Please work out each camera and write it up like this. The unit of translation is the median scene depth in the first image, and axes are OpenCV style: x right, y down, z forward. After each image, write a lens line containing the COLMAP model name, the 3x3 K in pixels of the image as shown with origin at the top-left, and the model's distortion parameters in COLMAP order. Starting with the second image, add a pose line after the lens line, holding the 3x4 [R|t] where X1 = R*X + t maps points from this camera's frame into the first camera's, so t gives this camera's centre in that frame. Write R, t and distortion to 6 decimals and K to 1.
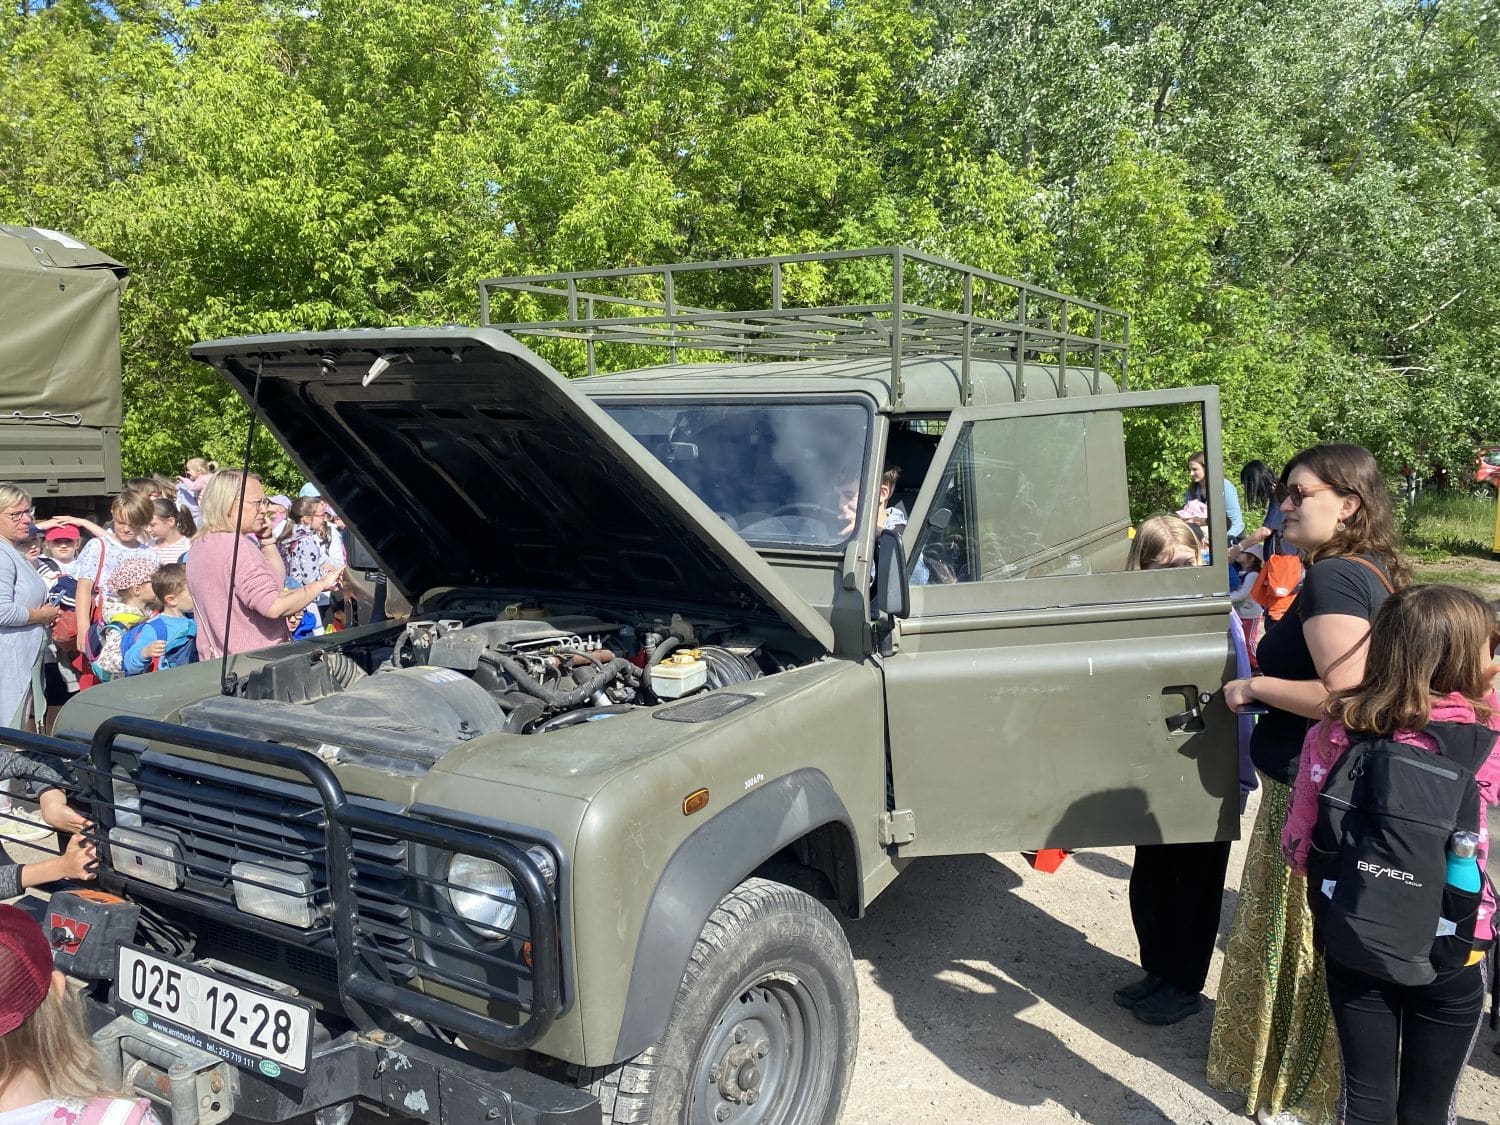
lens RADIAL K [[1158.3, 0, 750.5], [0, 1158.3, 573.5], [0, 0, 1]] dist [0.025971, -0.029098]
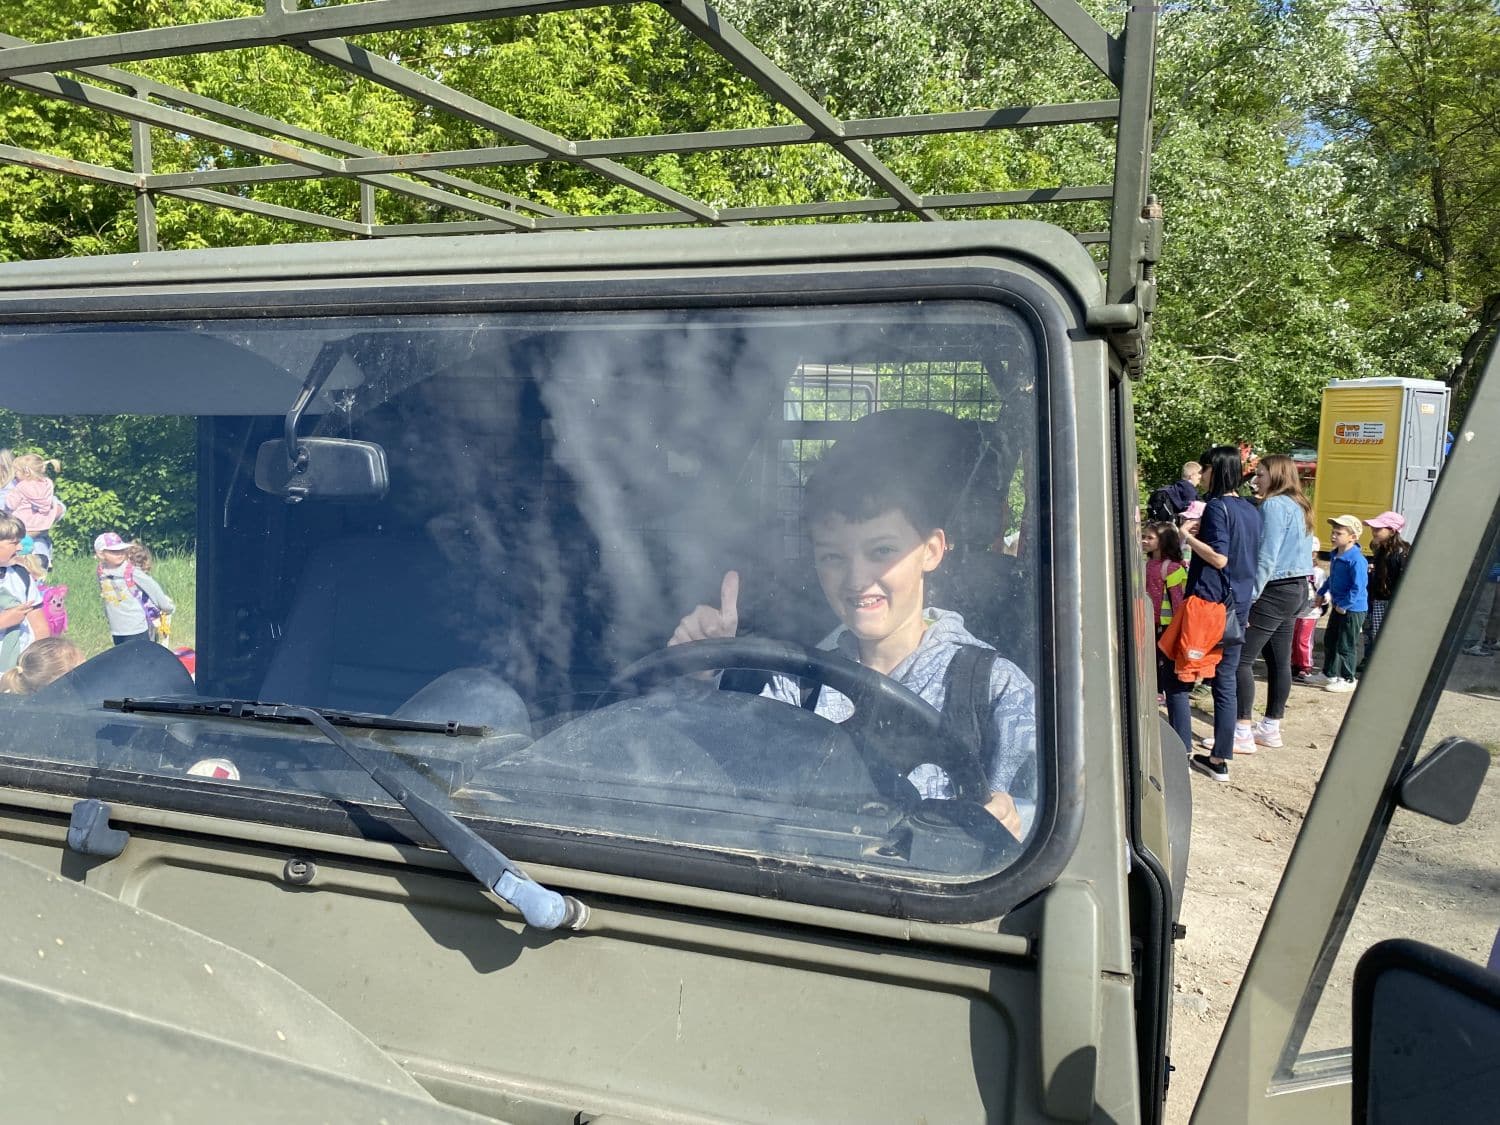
lens RADIAL K [[1158.3, 0, 742.5], [0, 1158.3, 574.0], [0, 0, 1]] dist [0.025971, -0.029098]
pose [[0.981252, -0.022214, 0.191444, -0.002744], [0.020585, 0.999733, 0.010491, -0.016670], [-0.191626, -0.006354, 0.981447, 0.143603]]
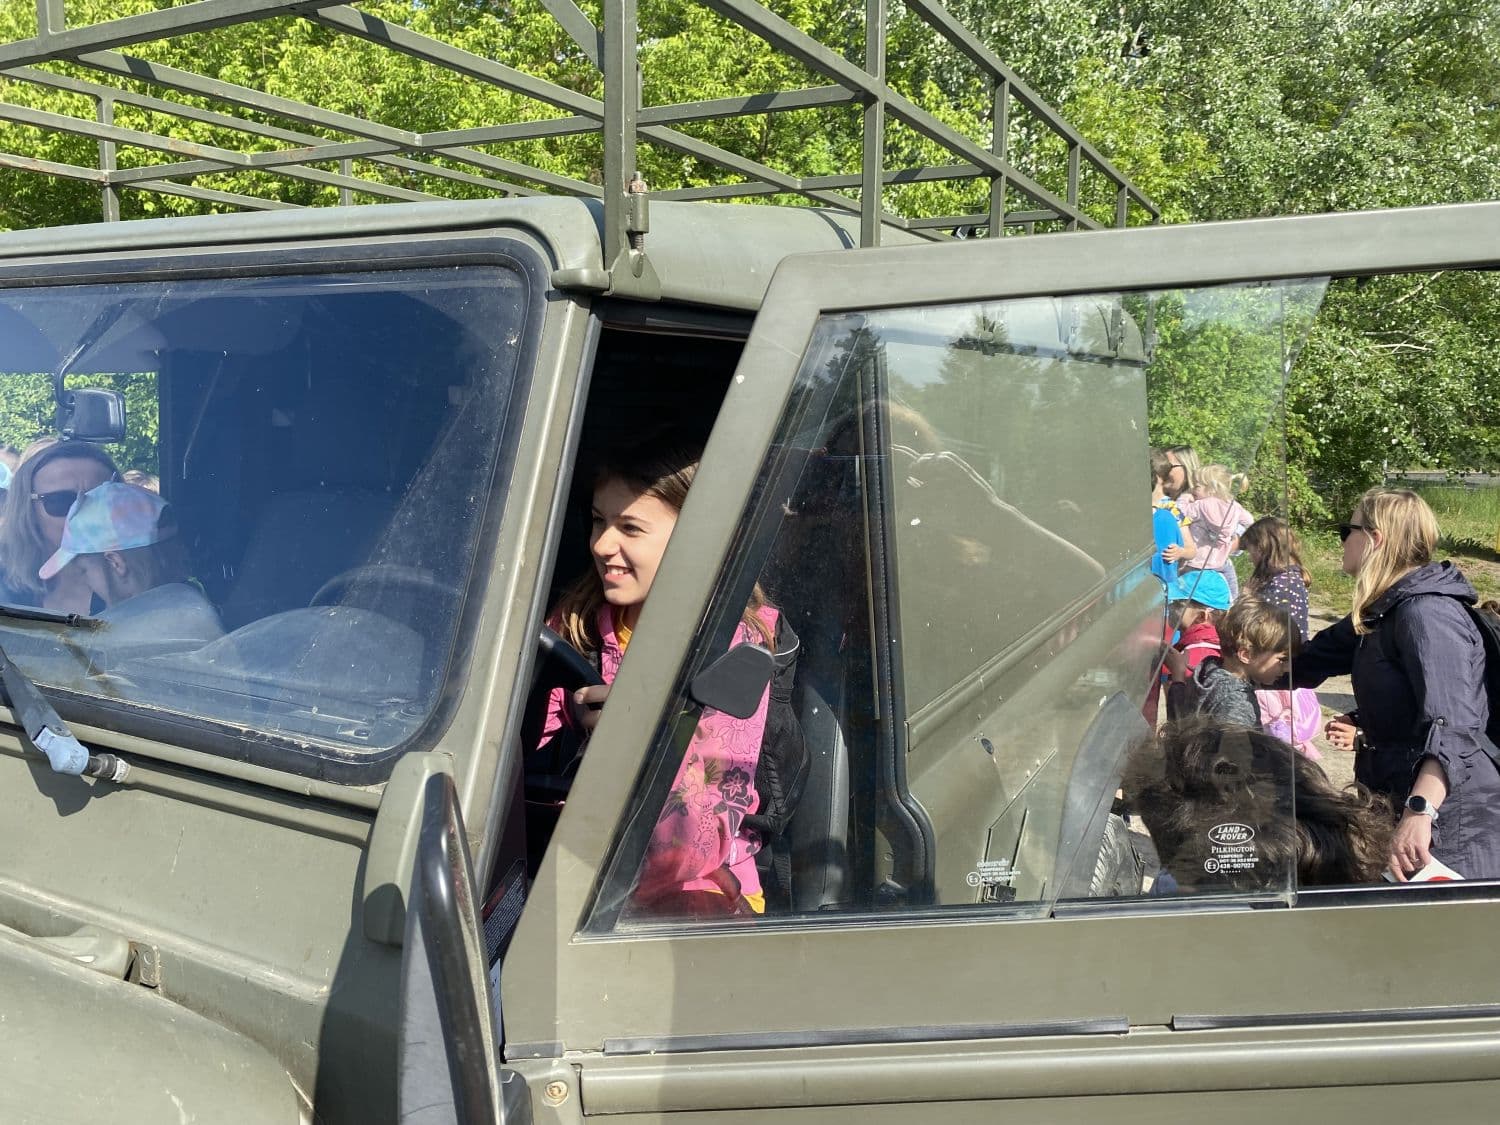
lens RADIAL K [[1158.3, 0, 744.5], [0, 1158.3, 555.2], [0, 0, 1]] dist [0.025971, -0.029098]
pose [[0.999087, 0.011258, 0.041205, 0.027881], [-0.011456, 0.999924, 0.004564, -0.013715], [-0.041150, -0.005032, 0.999140, 0.132421]]
